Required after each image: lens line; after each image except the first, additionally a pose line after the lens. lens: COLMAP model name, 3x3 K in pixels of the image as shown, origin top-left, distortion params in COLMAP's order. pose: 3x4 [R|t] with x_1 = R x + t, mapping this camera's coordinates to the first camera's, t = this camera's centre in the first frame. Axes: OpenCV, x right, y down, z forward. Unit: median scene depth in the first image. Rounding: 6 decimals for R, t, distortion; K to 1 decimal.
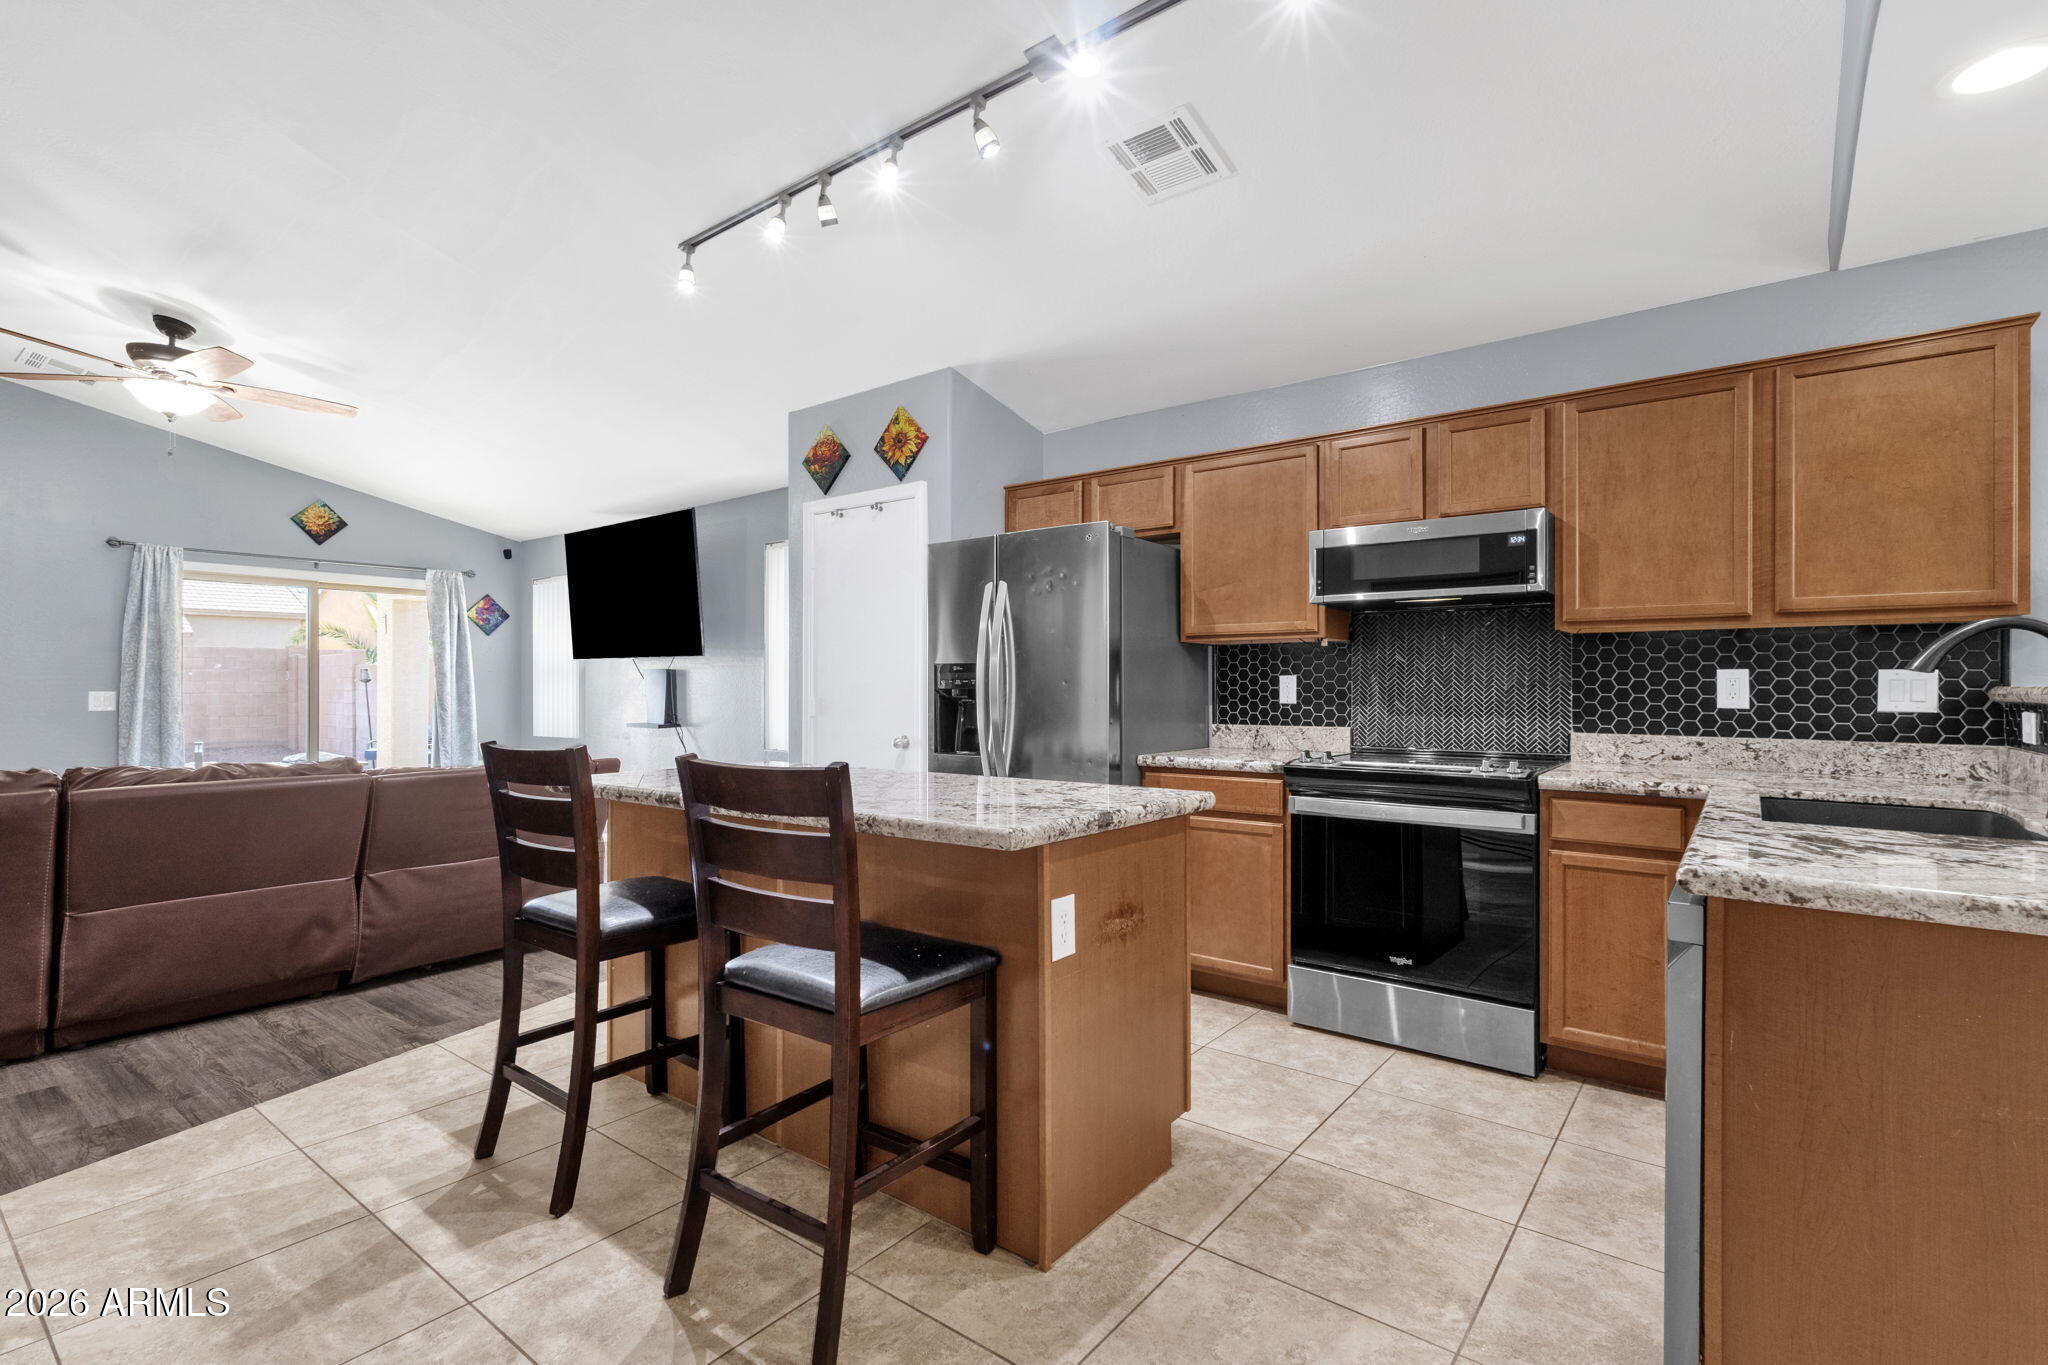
lens RADIAL K [[951.5, 0, 1019.2], [0, 951.5, 683.3], [0, 0, 1]] dist [0.003677, 0.001272]
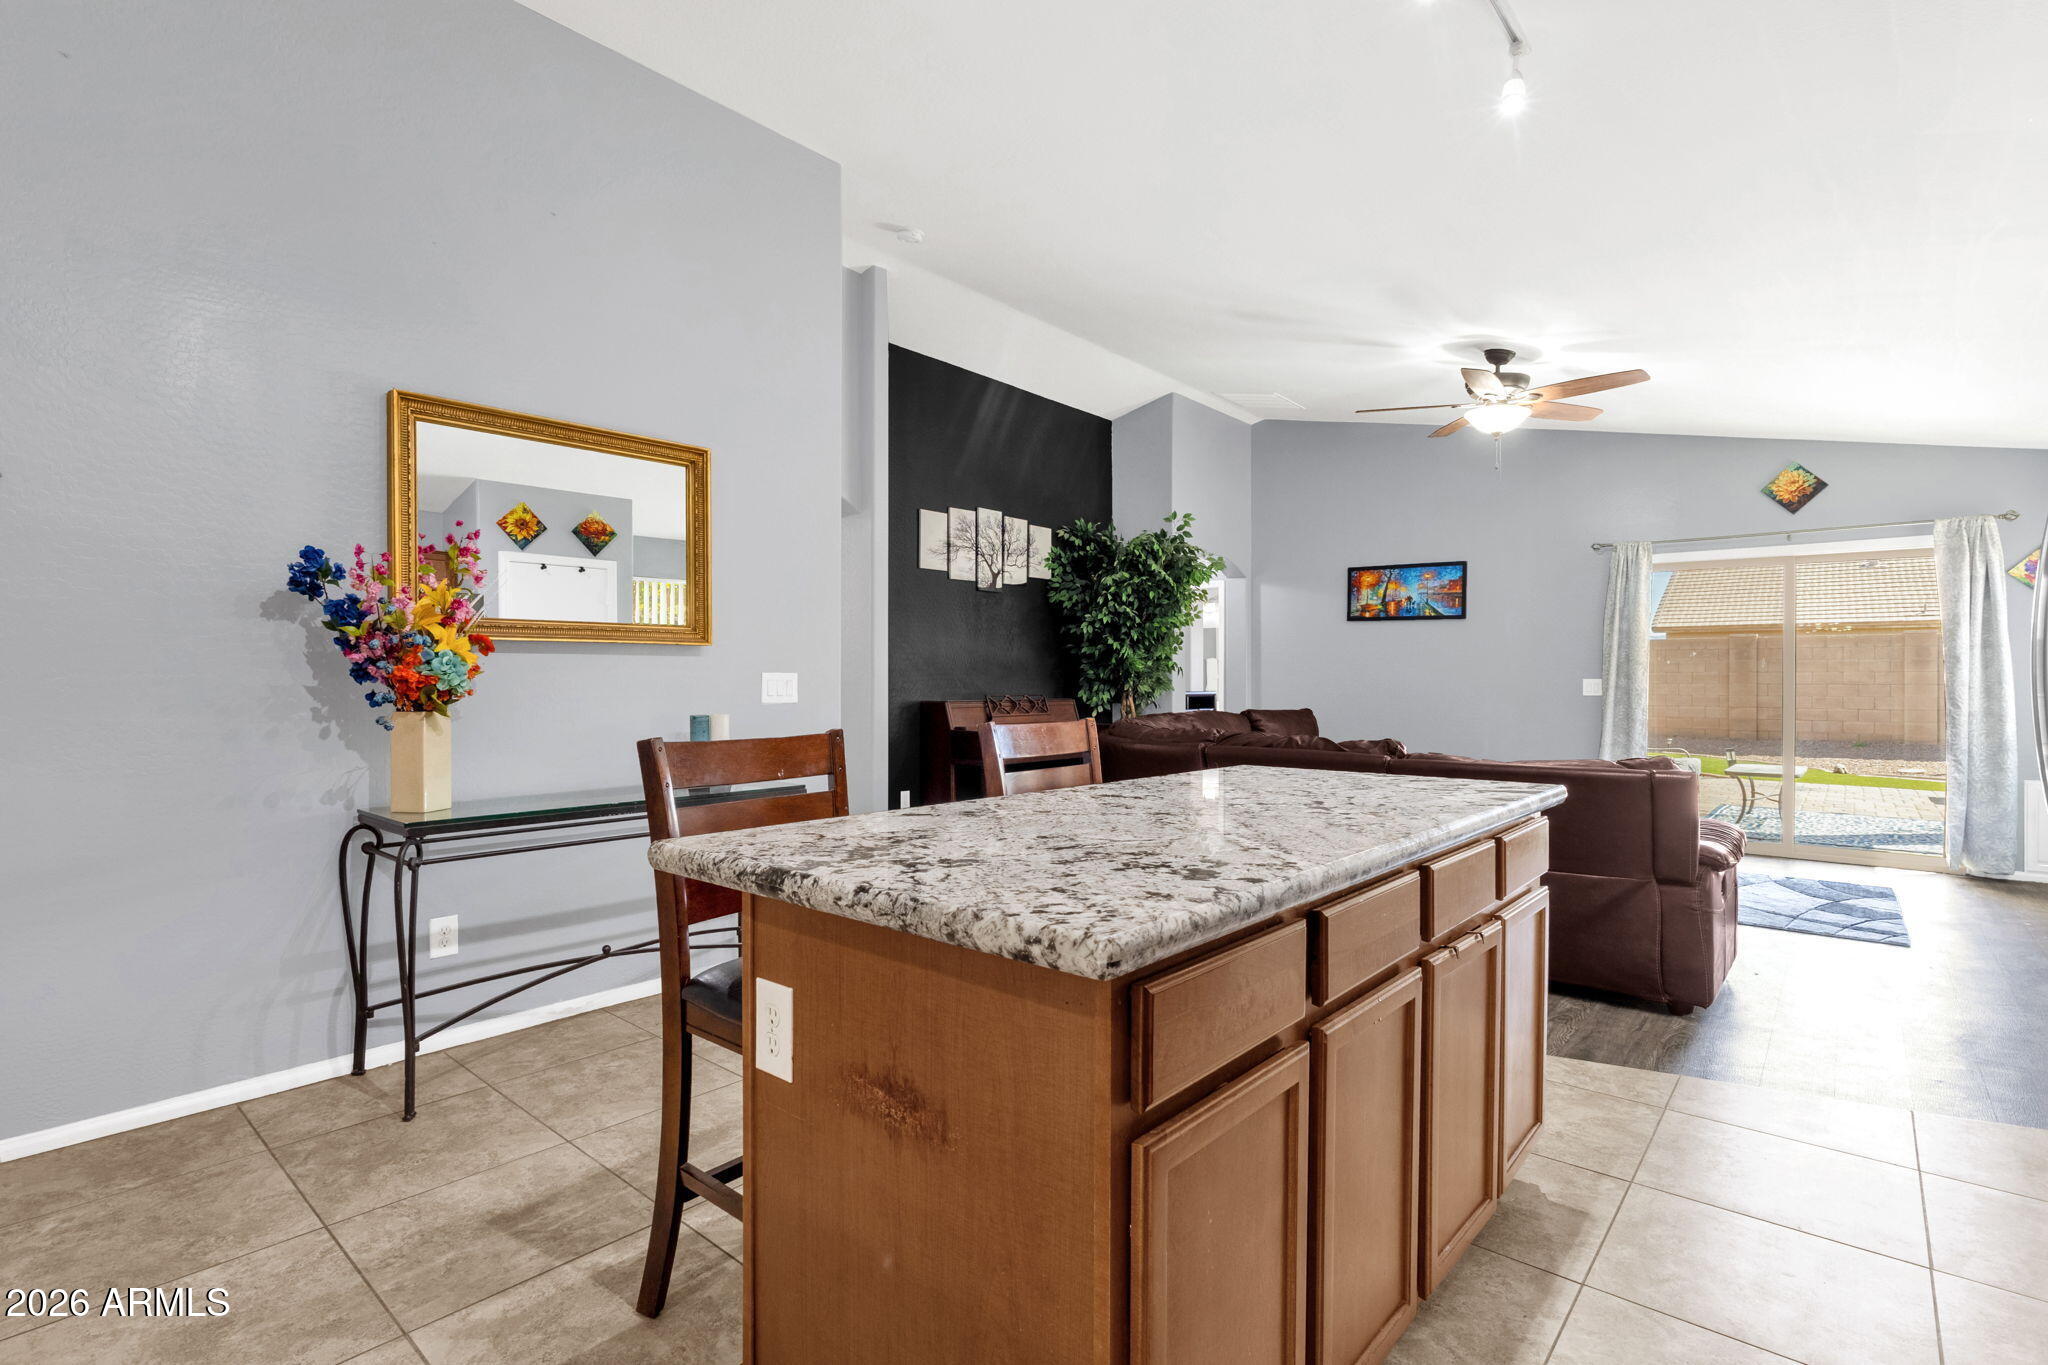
lens RADIAL K [[970.4, 0, 1040.6], [0, 970.4, 684.3], [0, 0, 1]] dist [0.002720, -0.000686]
pose [[-0.037835, 0.006346, -0.999264, 0.406653], [0.003033, 0.999976, 0.006235, 0.008334], [0.999279, -0.002795, -0.037853, 0.715704]]
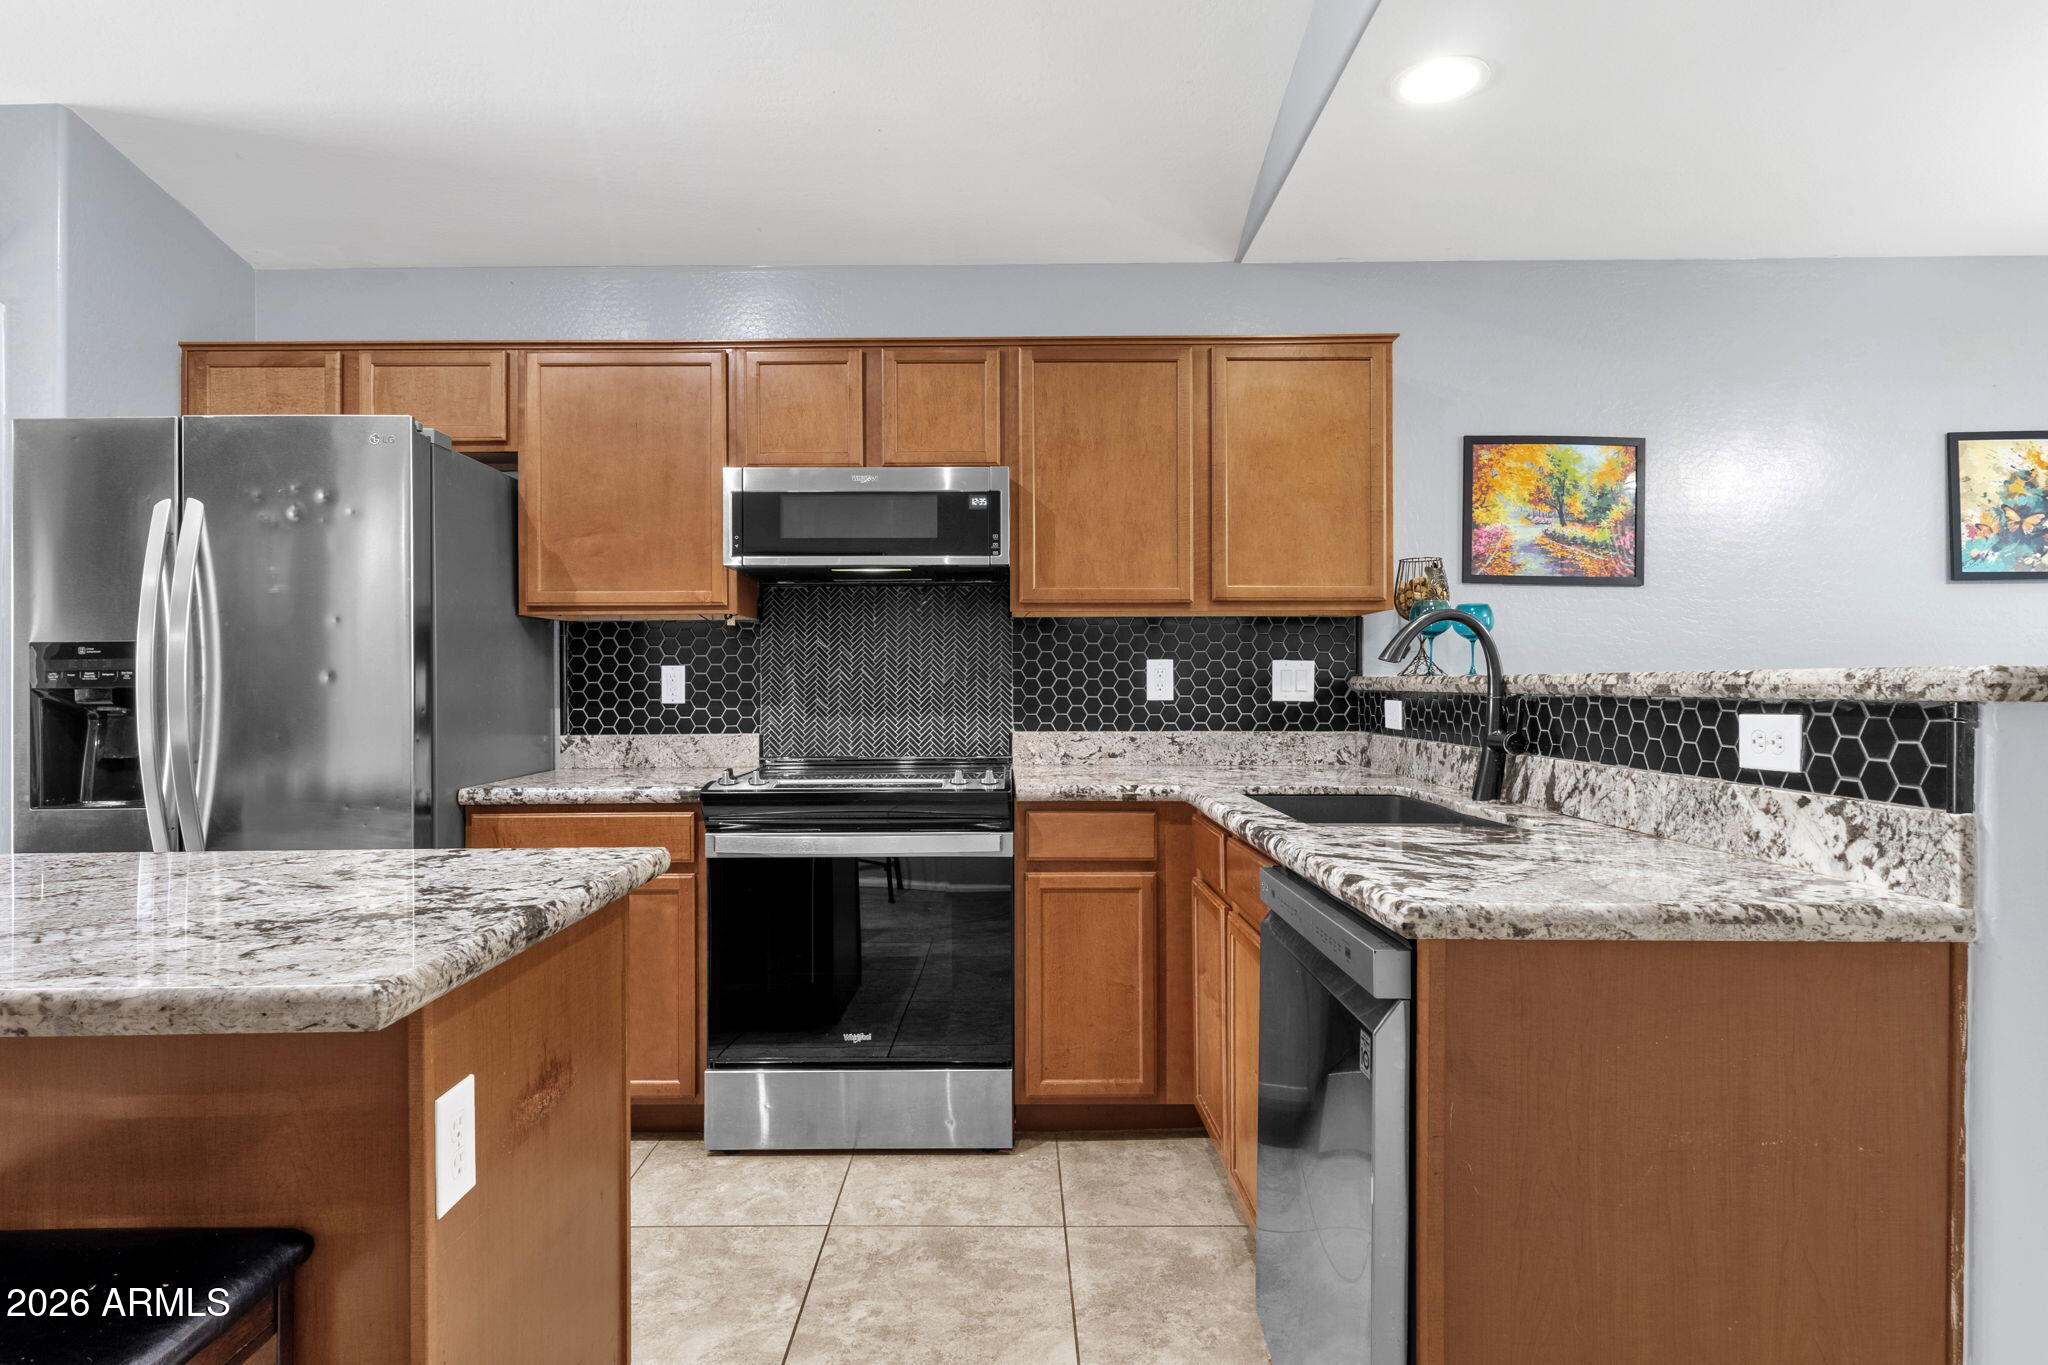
lens RADIAL K [[1124.6, 0, 1008.7], [0, 1124.6, 670.7], [0, 0, 1]] dist [0.000588, 0.001503]
pose [[0.787759, -0.000141, 0.615983, -0.054131], [0.003179, 0.999988, -0.003836, 0.000174], [-0.615975, 0.004980, 0.787750, 0.187983]]
